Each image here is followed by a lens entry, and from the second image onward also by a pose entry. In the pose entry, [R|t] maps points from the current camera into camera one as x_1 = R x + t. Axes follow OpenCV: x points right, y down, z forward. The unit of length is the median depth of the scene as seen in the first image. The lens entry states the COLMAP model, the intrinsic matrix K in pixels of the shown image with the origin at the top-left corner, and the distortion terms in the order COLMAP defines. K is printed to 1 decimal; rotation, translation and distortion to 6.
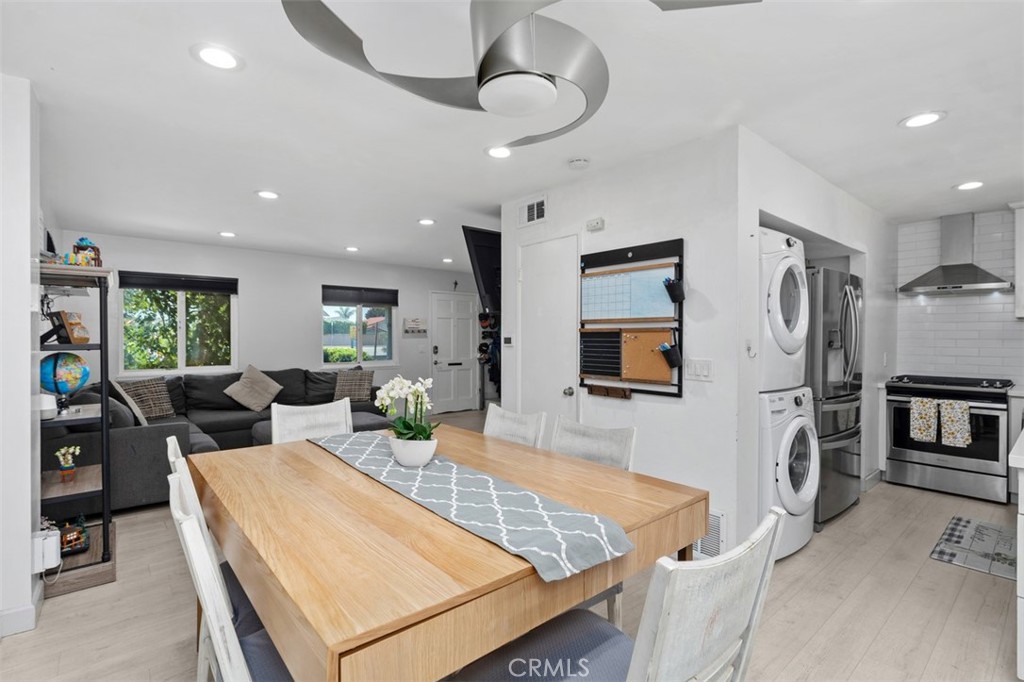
lens RADIAL K [[478.2, 0, 512.0], [0, 478.2, 341.0], [0, 0, 1]] dist [0.043972, -0.023744]
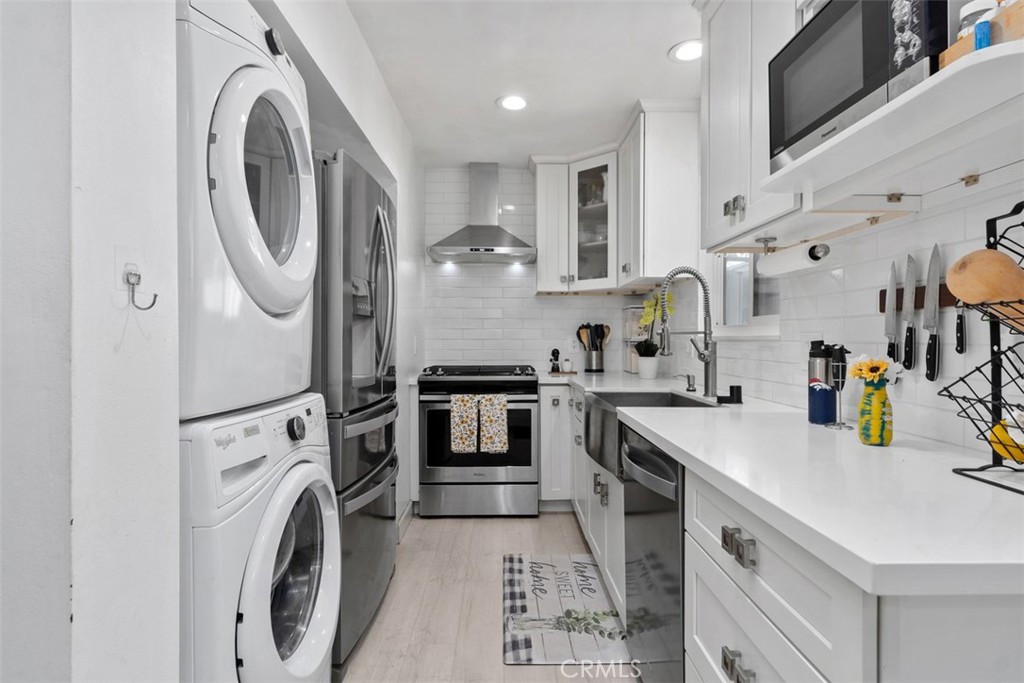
lens RADIAL K [[571.3, 0, 512.0], [0, 571.3, 341.5], [0, 0, 1]] dist [0.000790, -0.000119]
pose [[0.651643, -0.009314, 0.758468, 0.250497], [0.010828, 0.999937, 0.002977, 0.036777], [-0.758448, 0.006272, 0.651703, 0.397296]]
